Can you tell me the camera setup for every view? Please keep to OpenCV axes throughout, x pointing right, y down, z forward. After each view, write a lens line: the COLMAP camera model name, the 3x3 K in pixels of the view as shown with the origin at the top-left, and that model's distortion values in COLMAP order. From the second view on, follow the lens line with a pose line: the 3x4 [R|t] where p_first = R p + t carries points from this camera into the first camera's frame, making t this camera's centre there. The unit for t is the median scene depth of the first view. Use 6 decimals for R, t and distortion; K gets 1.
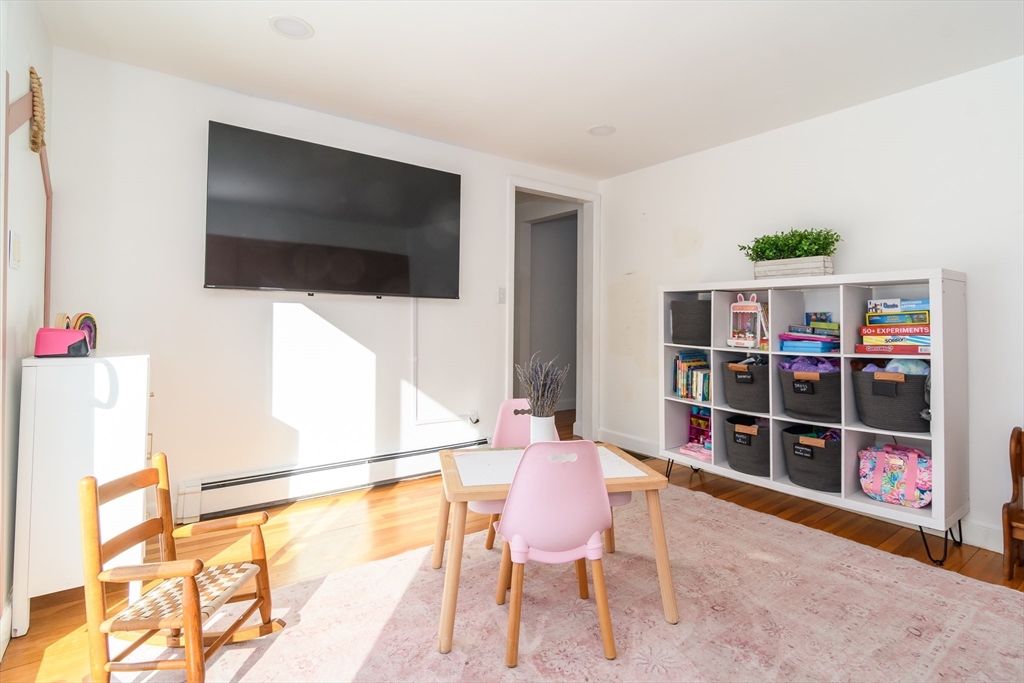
lens RADIAL K [[500.8, 0, 526.7], [0, 500.8, 306.0], [0, 0, 1]] dist [0.018247, 0.000167]
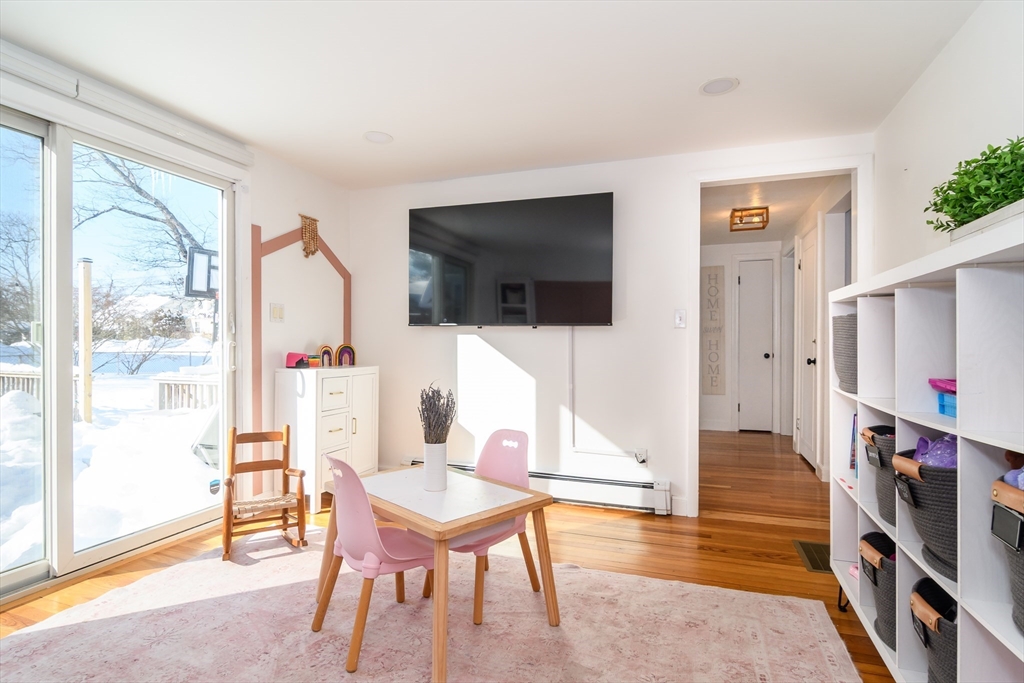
lens RADIAL K [[514.7, 0, 512.7], [0, 514.7, 345.3], [0, 0, 1]] dist [-0.001414, -0.000188]
pose [[0.549563, -0.000209, -0.835452, 0.592813], [0.024835, 0.999562, 0.016087, 0.002574], [0.835083, -0.029589, 0.549327, 0.335671]]
